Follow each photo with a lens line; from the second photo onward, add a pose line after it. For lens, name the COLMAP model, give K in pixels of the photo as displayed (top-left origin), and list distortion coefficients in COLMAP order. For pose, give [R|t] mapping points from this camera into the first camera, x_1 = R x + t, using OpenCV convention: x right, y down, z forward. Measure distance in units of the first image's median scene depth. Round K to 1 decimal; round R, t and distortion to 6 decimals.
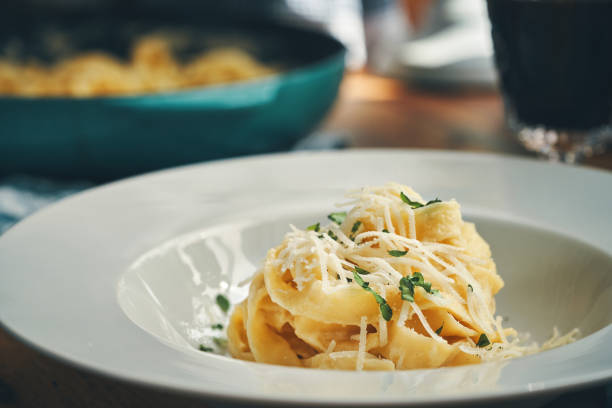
lens RADIAL K [[1945.2, 0, 306.0], [0, 1945.2, 204.0], [0, 0, 1]] dist [-0.073377, 0.928337]
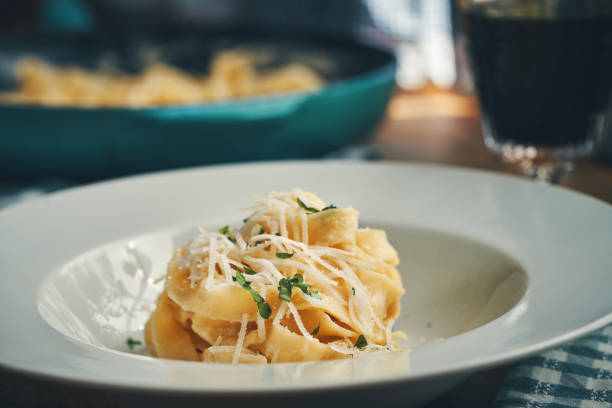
lens RADIAL K [[1945.2, 0, 306.0], [0, 1945.2, 204.0], [0, 0, 1]] dist [-0.073377, 0.928337]
pose [[0.986483, 0.026283, -0.161740, 0.226791], [-0.028118, 0.999563, -0.009068, 0.006560], [0.161431, 0.013493, 0.986792, -0.038343]]
